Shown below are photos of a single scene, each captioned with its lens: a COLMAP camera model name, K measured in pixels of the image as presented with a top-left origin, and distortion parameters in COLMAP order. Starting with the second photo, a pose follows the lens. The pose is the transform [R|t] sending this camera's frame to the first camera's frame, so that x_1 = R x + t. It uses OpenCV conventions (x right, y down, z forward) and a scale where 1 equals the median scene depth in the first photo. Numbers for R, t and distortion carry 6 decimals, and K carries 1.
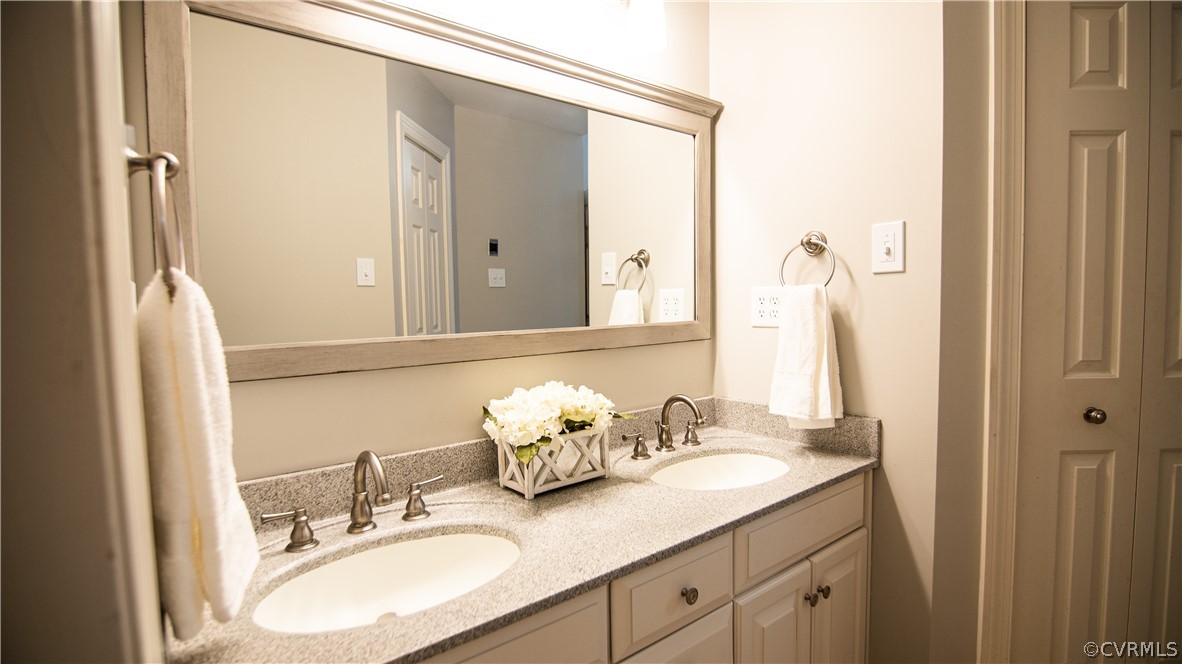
lens RADIAL K [[562.7, 0, 600.9], [0, 562.7, 336.6], [0, 0, 1]] dist [-0.009525, -0.010495]
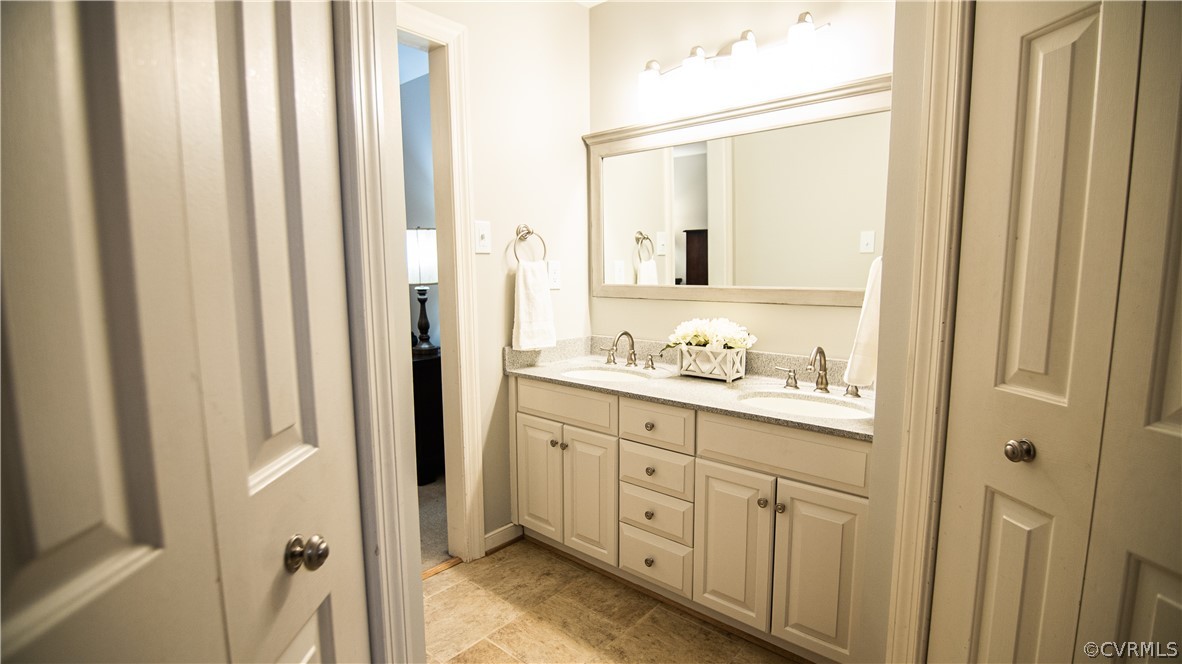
lens RADIAL K [[562.7, 0, 600.9], [0, 562.7, 336.6], [0, 0, 1]] dist [-0.009525, -0.010495]
pose [[0.179494, 0.135520, -0.974380, 1.488891], [-0.049424, 0.990457, 0.128652, -0.062816], [0.982517, 0.025065, 0.184479, 0.364454]]
